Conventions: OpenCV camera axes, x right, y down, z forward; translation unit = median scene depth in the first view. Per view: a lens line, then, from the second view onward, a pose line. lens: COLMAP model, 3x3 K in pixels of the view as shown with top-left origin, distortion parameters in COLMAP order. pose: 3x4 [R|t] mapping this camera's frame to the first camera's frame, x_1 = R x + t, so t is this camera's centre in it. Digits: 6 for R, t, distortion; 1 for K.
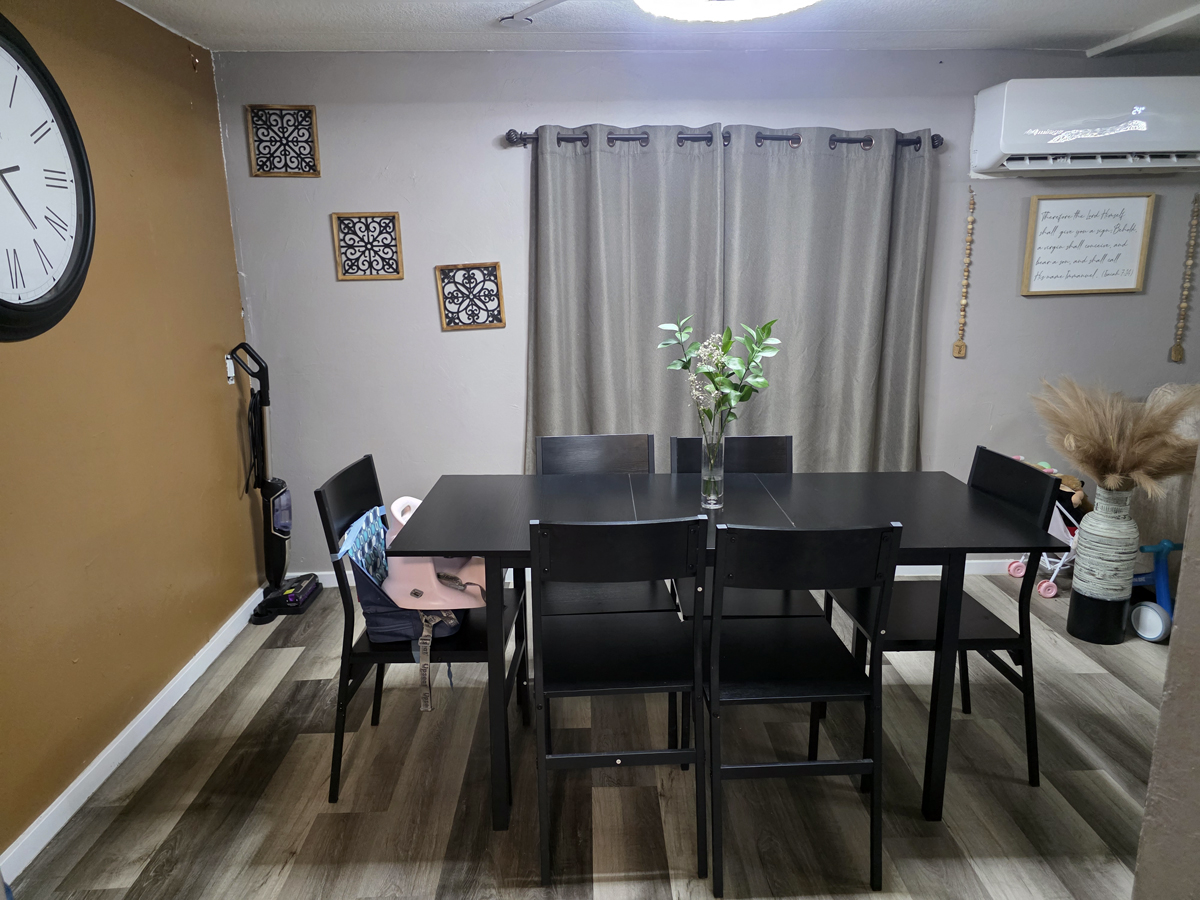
lens RADIAL K [[806.8, 0, 602.5], [0, 806.8, 445.5], [0, 0, 1]] dist [0.067191, -0.064795]
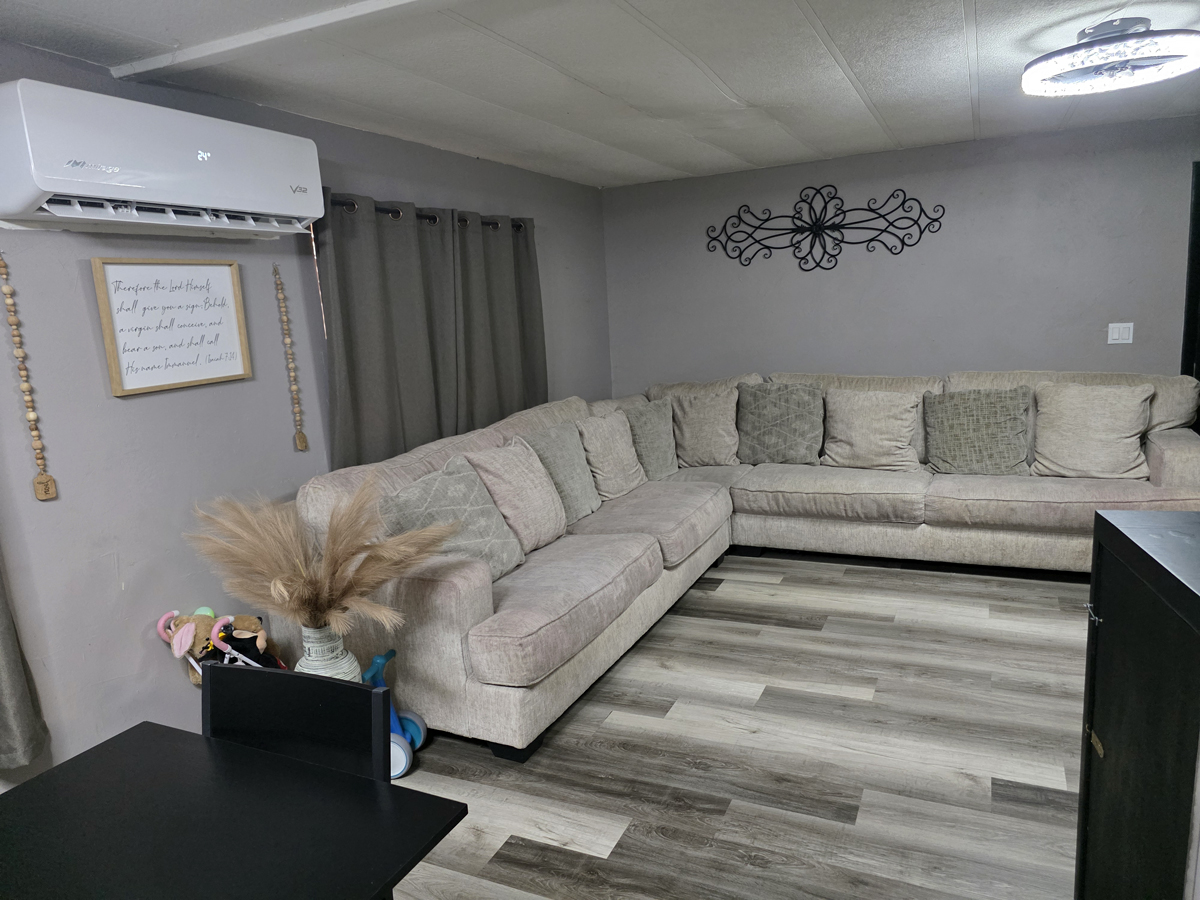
lens RADIAL K [[806.8, 0, 597.3], [0, 806.8, 457.9], [0, 0, 1]] dist [0.067191, -0.064795]
pose [[0.446572, -0.177589, 0.876947, 0.072014], [0.247248, 0.966435, 0.069803, -0.082563], [-0.859908, 0.185652, 0.475491, 0.330359]]
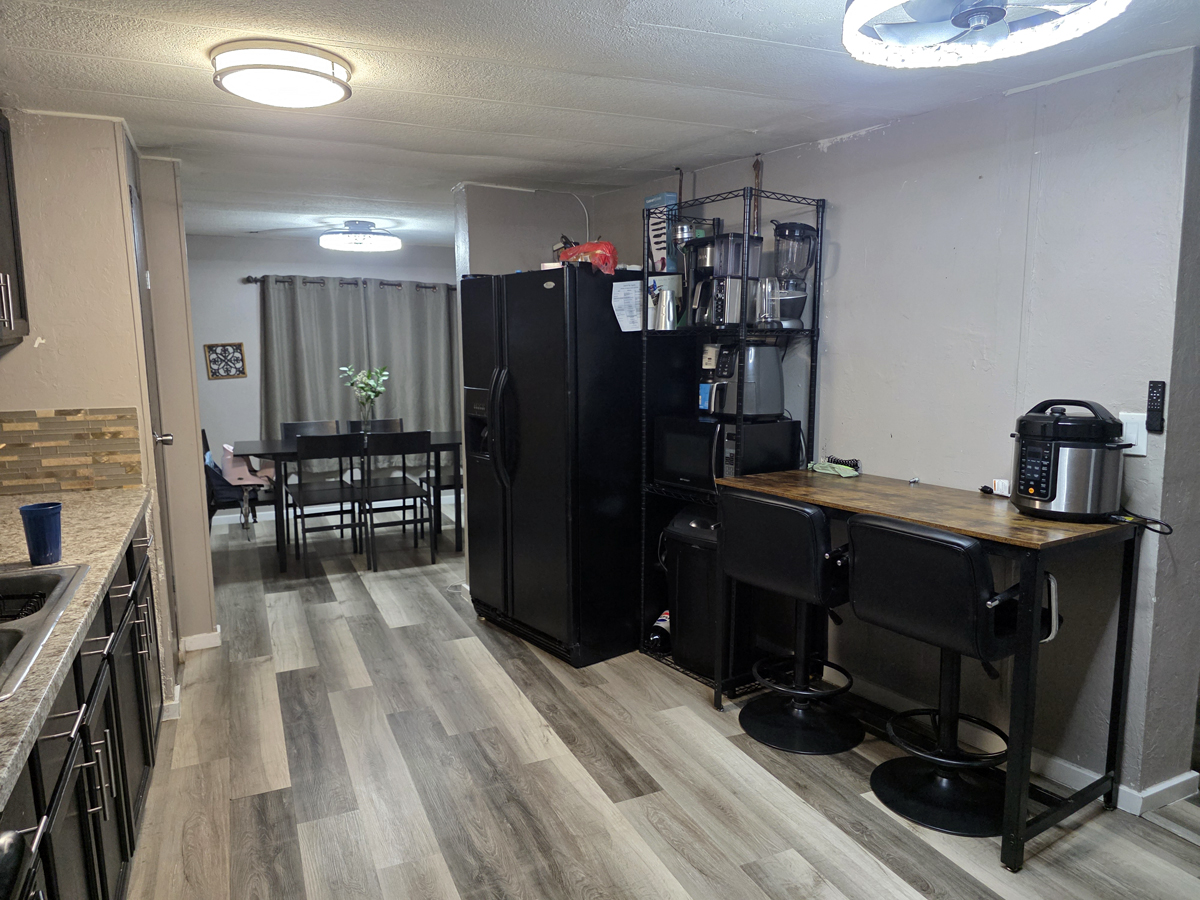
lens RADIAL K [[806.8, 0, 598.5], [0, 806.8, 444.8], [0, 0, 1]] dist [0.067191, -0.064795]
pose [[0.918978, -0.045294, 0.391700, -0.122542], [0.081950, 0.993629, -0.077368, 0.222717], [-0.385700, 0.103200, 0.916835, -1.024481]]
